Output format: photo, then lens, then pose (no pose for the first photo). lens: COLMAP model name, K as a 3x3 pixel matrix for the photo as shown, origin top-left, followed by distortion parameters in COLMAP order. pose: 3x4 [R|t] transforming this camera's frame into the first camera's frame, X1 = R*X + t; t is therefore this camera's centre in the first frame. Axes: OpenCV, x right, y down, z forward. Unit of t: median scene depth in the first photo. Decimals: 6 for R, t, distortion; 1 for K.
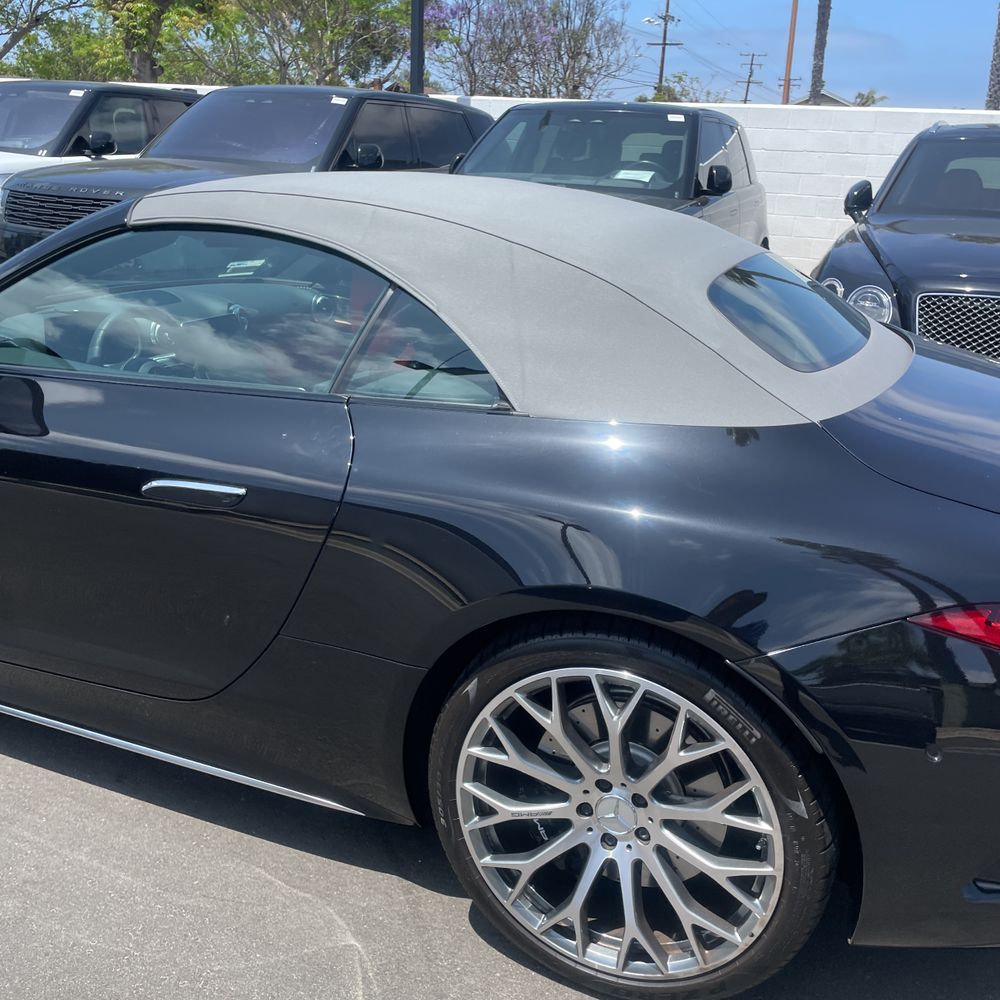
lens RADIAL K [[987.6, 0, 509.6], [0, 987.6, 486.1], [0, 0, 1]] dist [0.075613, -0.089727]
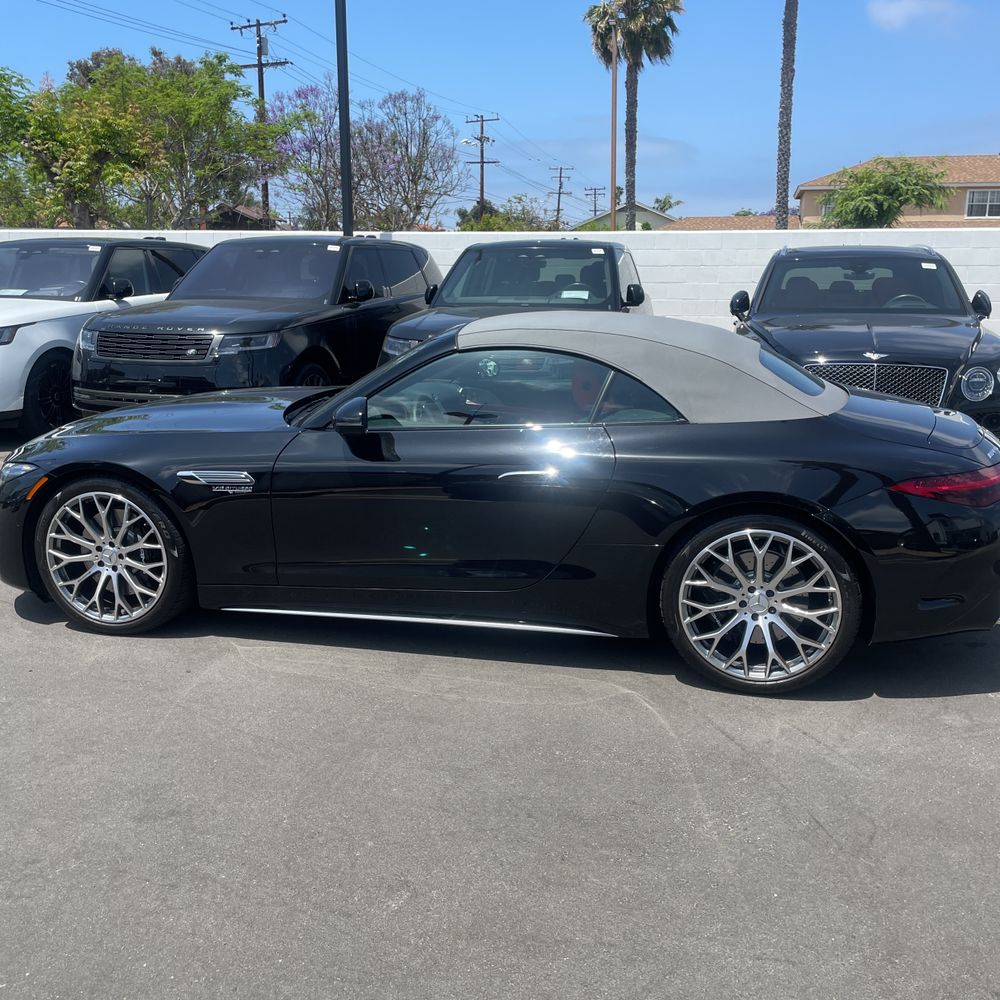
lens RADIAL K [[969.9, 0, 505.2], [0, 969.9, 496.0], [0, 0, 1]] dist [0.101086, -0.137792]
pose [[0.985534, -0.081331, 0.148688, -0.619899], [0.094076, 0.992282, -0.080784, 0.187232], [-0.140971, 0.093603, 0.985579, -0.873094]]
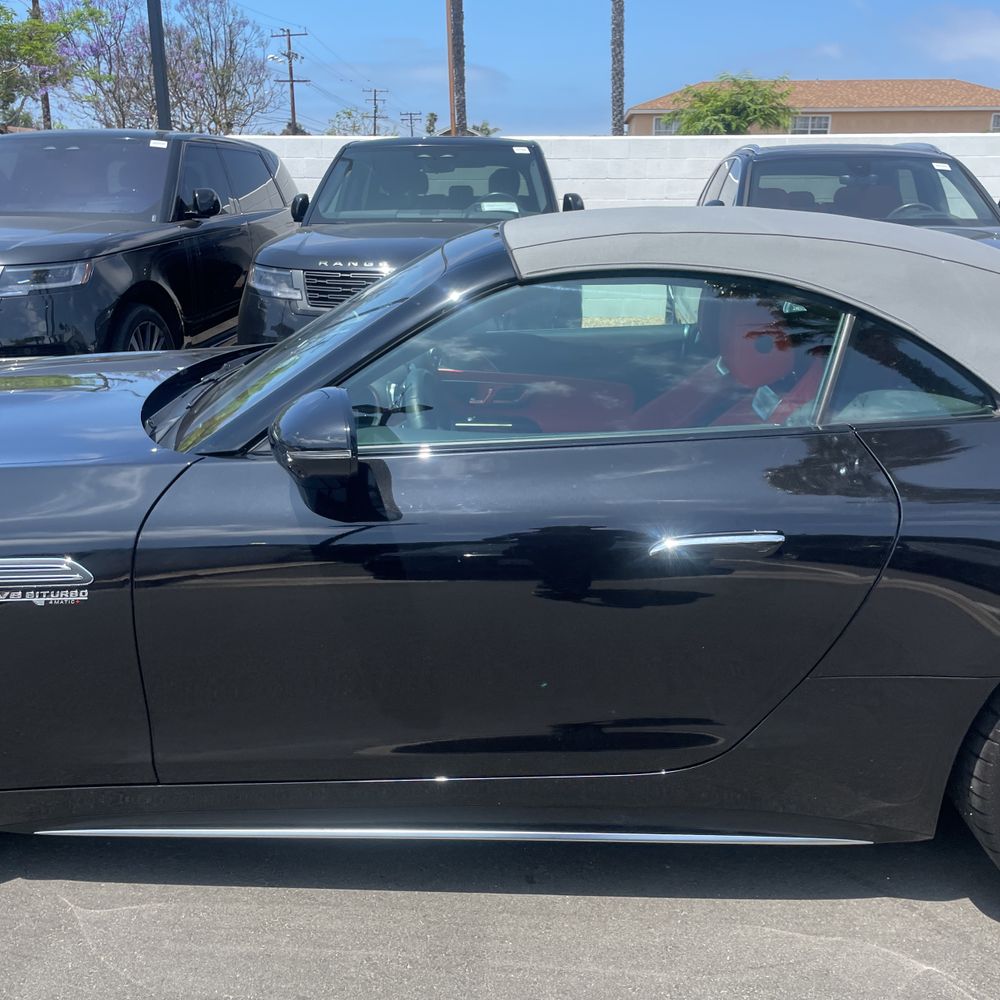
lens RADIAL K [[987.6, 0, 509.6], [0, 987.6, 486.1], [0, 0, 1]] dist [0.075613, -0.089727]
pose [[0.940000, -0.141923, 0.310256, -0.735917], [0.151376, 0.988455, -0.006476, -0.068472], [-0.305755, 0.053052, 0.950631, 0.142044]]
